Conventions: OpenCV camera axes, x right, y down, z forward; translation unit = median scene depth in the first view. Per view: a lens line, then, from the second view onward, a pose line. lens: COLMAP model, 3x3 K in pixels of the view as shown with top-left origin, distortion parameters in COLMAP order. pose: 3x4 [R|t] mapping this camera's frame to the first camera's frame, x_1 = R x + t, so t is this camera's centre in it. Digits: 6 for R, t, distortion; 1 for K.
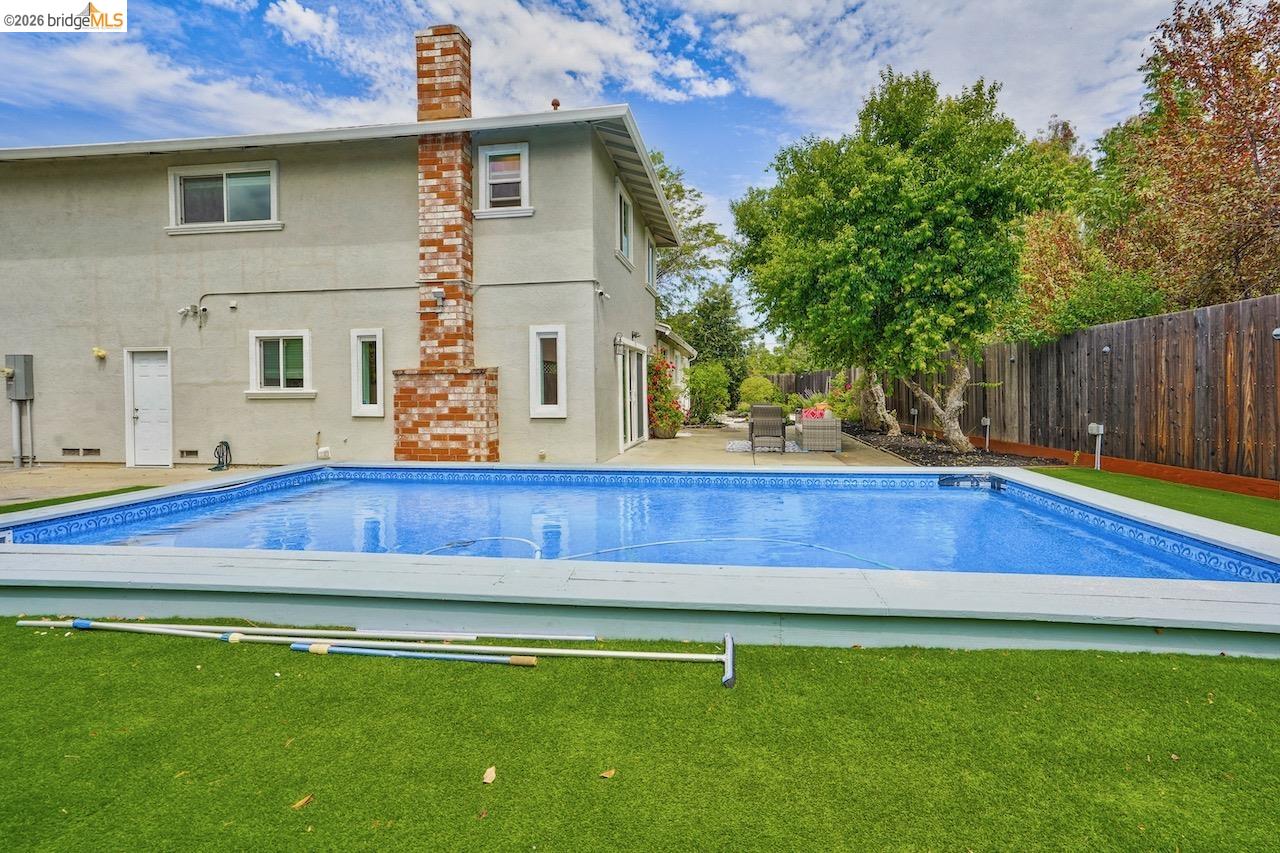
lens RADIAL K [[601.5, 0, 637.1], [0, 601.5, 398.1], [0, 0, 1]] dist [-0.000766, -0.000042]
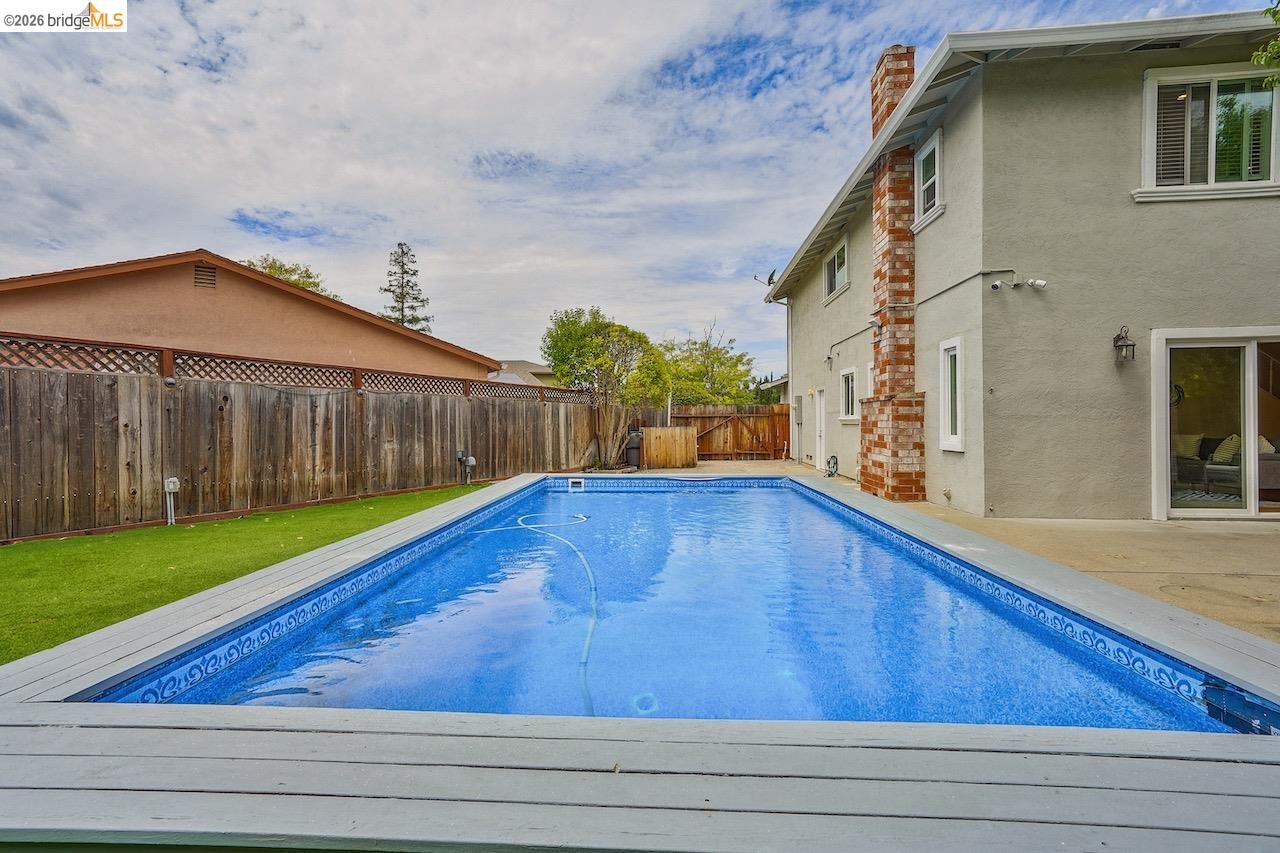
lens RADIAL K [[601.5, 0, 637.1], [0, 601.5, 398.1], [0, 0, 1]] dist [-0.000766, -0.000042]
pose [[0.059198, -0.029835, -0.997800, 0.648626], [-0.003728, 0.999540, -0.030108, -0.013049], [0.998239, 0.005502, 0.059060, 0.519766]]
